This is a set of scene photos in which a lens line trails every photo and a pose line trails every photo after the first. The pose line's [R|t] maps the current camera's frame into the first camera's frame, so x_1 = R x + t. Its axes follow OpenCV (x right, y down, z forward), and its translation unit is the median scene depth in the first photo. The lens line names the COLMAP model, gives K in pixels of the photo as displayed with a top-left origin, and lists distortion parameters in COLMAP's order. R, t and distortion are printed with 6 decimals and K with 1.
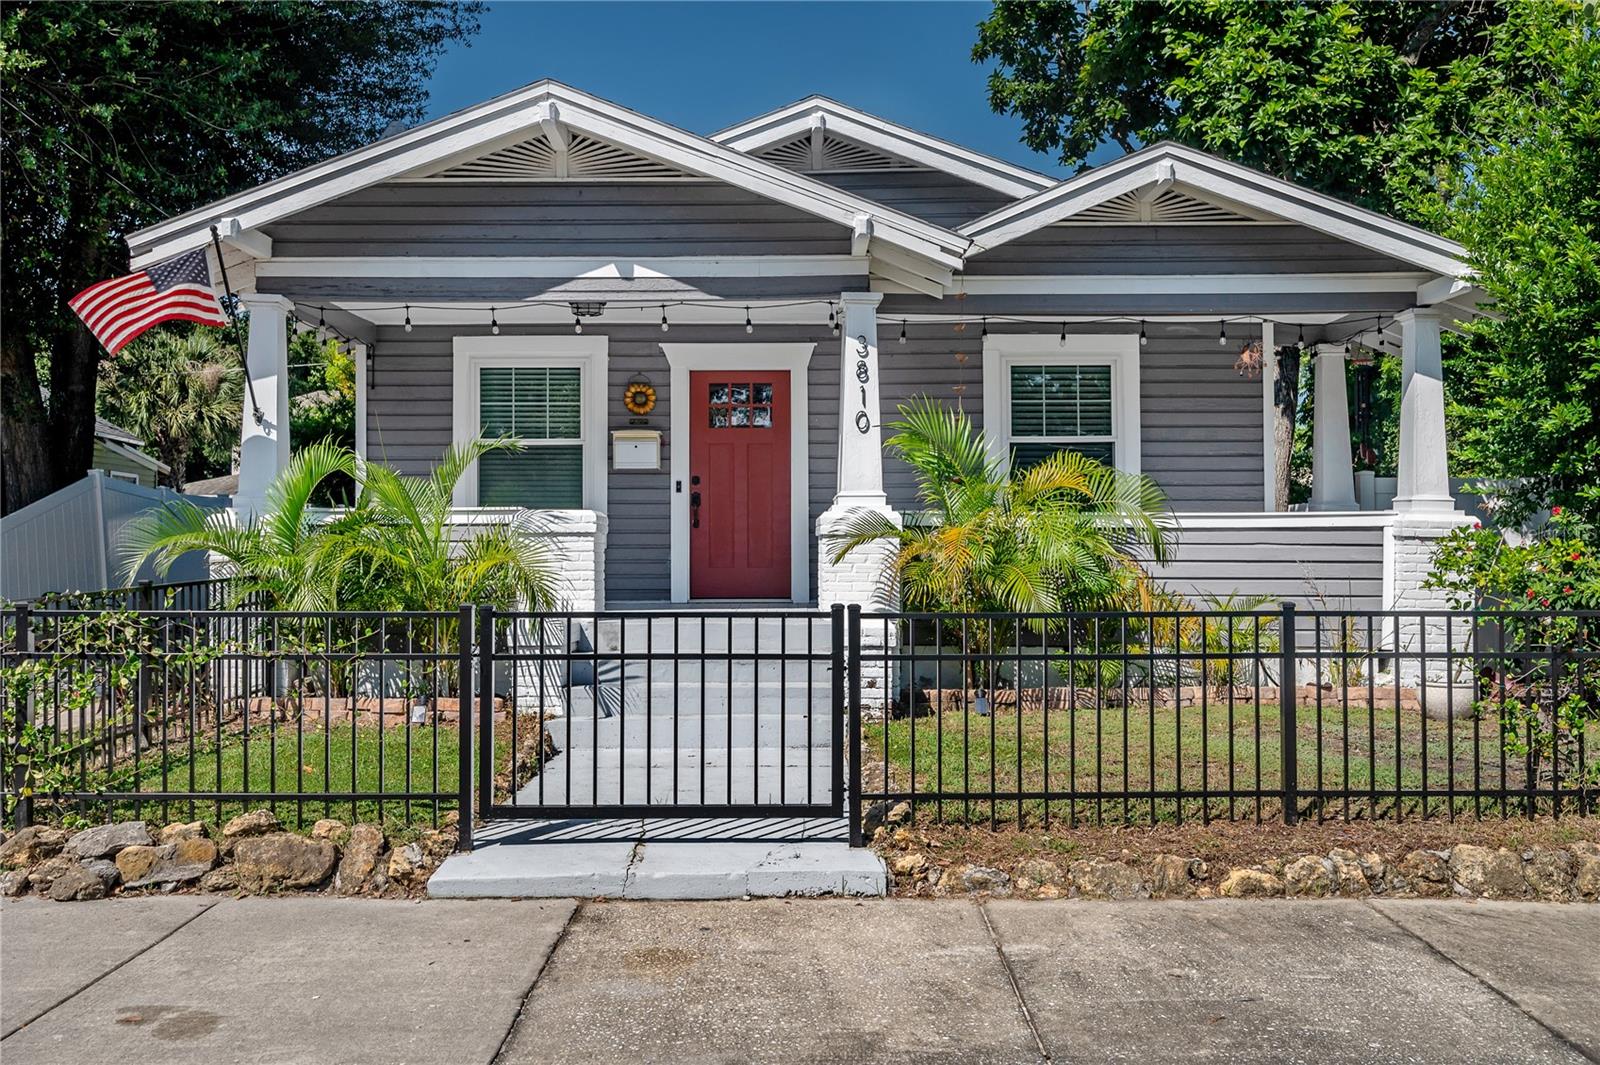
lens RADIAL K [[1406.8, 0, 800.0], [0, 1406.8, 532.5], [0, 0, 1]] dist [-0.000519, 0.001007]
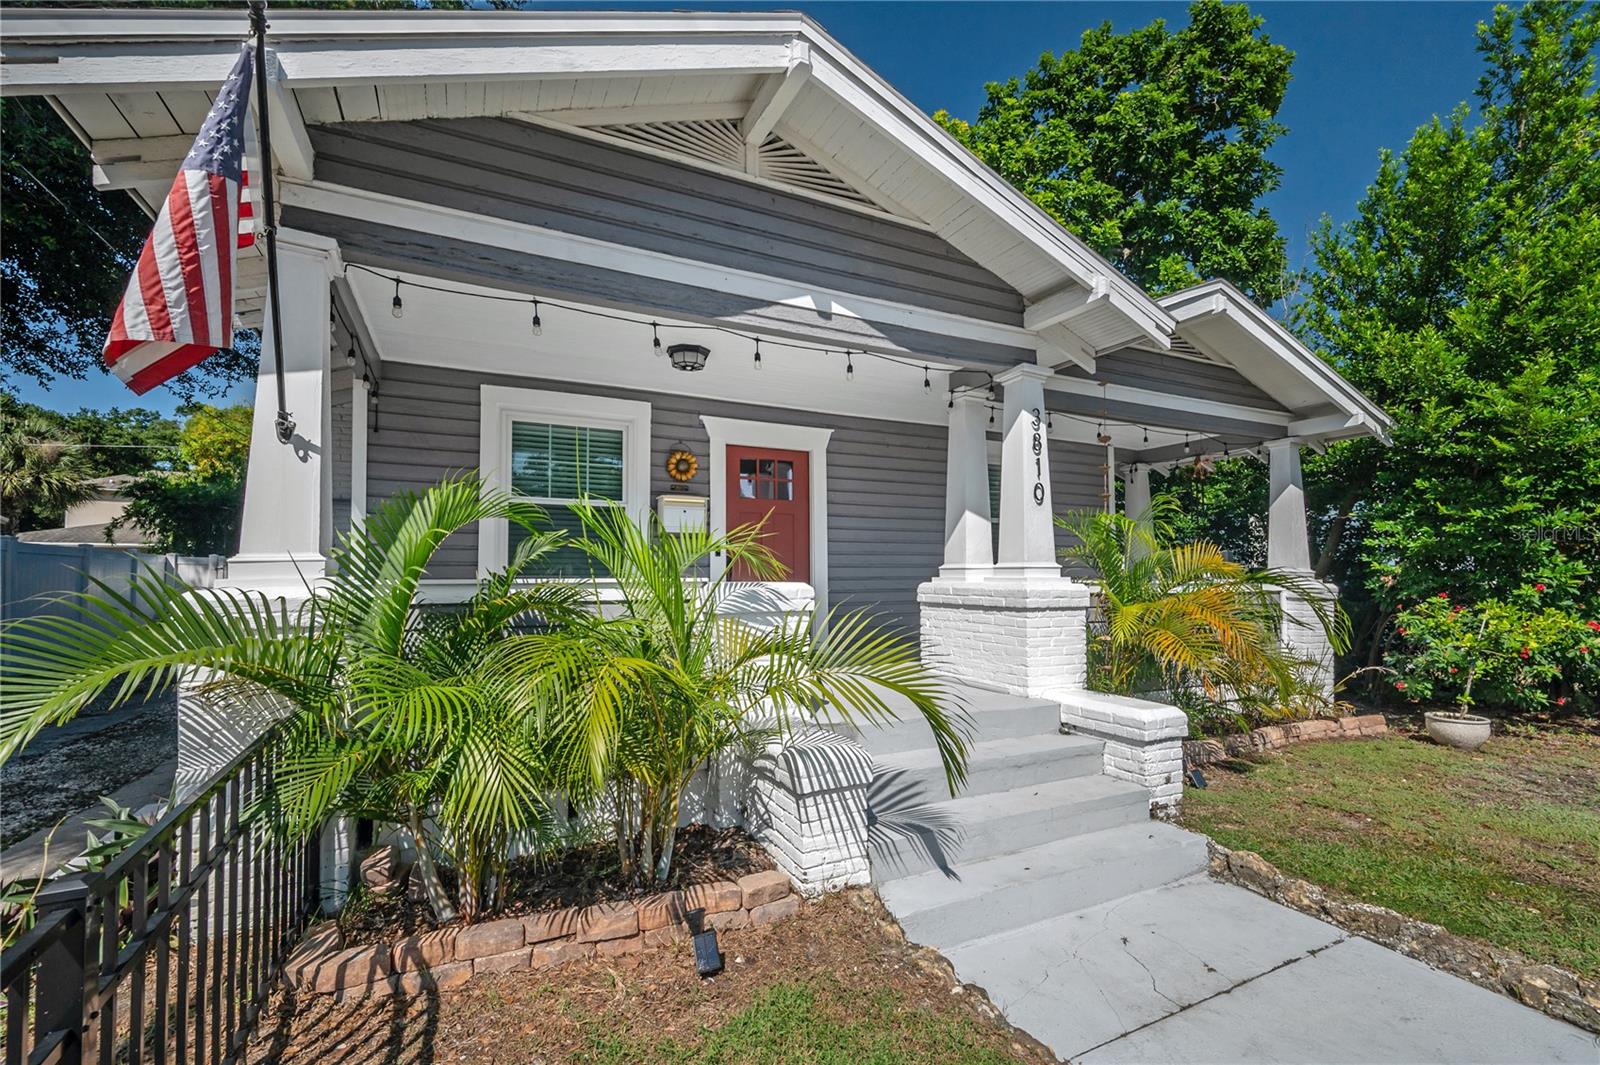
lens RADIAL K [[676.9, 0, 825.1], [0, 676.9, 557.7], [0, 0, 1]] dist [-0.001621, -0.000218]
pose [[0.892443, 0.014171, 0.450938, -0.247420], [-0.005797, 0.999784, -0.019947, -0.017975], [-0.451123, 0.015187, 0.892333, 0.510506]]
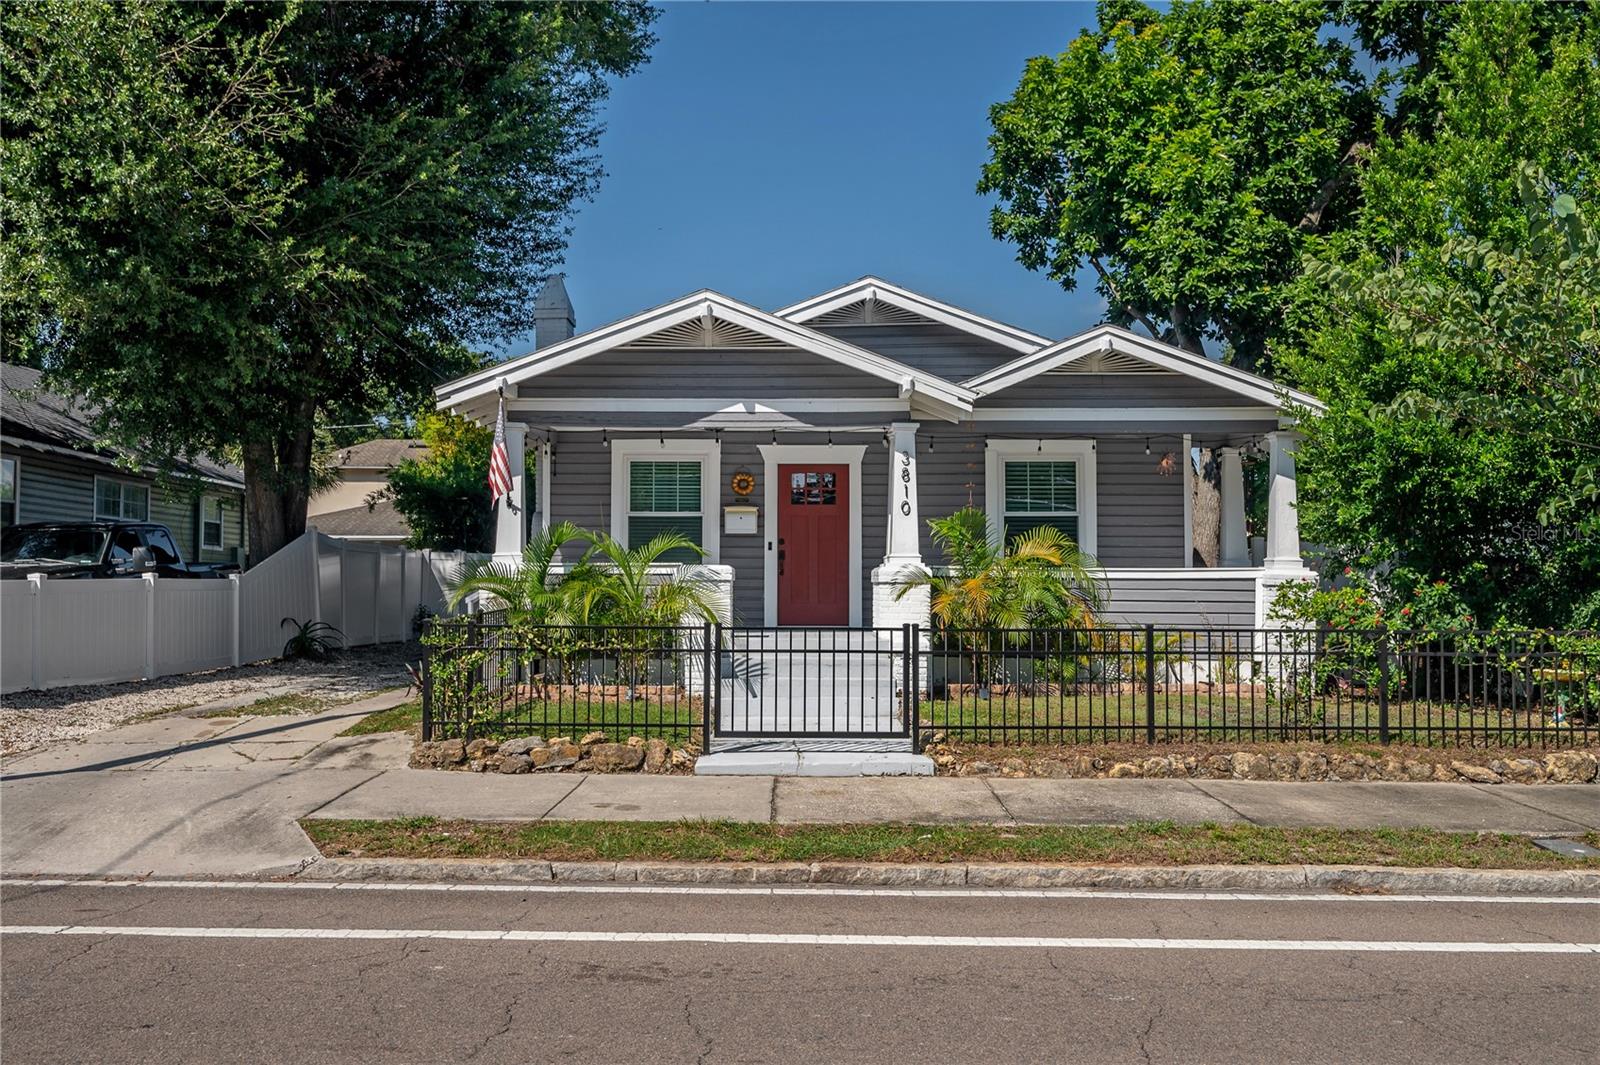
lens RADIAL K [[1375.8, 0, 778.5], [0, 1375.8, 531.4], [0, 0, 1]] dist [-0.006164, -0.000442]
pose [[0.999784, 0.004437, -0.020290, -0.050192], [-0.004987, 0.999619, -0.027146, -0.009777], [0.020162, 0.027242, 0.999426, -0.389997]]
